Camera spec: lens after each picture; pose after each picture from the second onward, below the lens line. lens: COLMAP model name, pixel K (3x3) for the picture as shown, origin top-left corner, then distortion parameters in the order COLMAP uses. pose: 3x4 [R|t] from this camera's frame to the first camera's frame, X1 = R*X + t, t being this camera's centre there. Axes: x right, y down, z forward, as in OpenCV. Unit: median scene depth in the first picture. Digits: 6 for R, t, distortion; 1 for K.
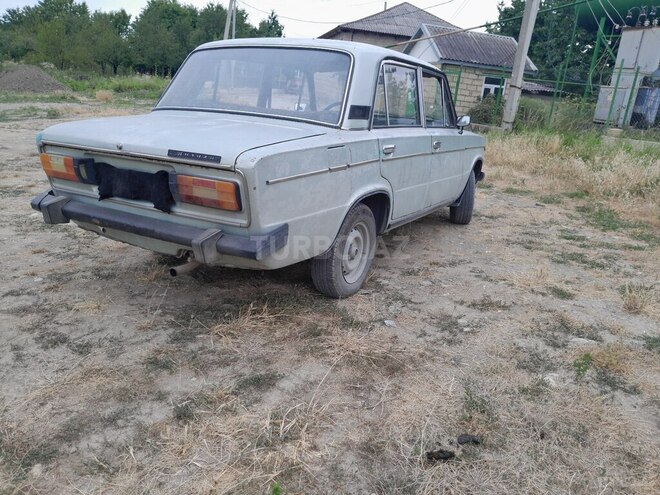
lens RADIAL K [[539.4, 0, 332.0], [0, 539.4, 262.0], [0, 0, 1]] dist [-0.006016, -0.009997]
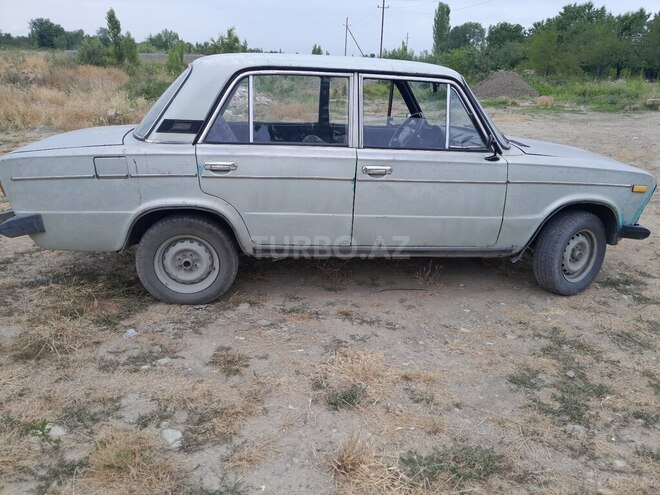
lens RADIAL K [[538.6, 0, 328.9], [0, 538.6, 255.9], [0, 0, 1]] dist [-0.020578, -0.006760]
pose [[0.583033, 0.225651, -0.780483, 1.069327], [-0.238238, 0.965910, 0.101293, -0.216686], [0.776733, 0.126884, 0.616916, 0.641854]]
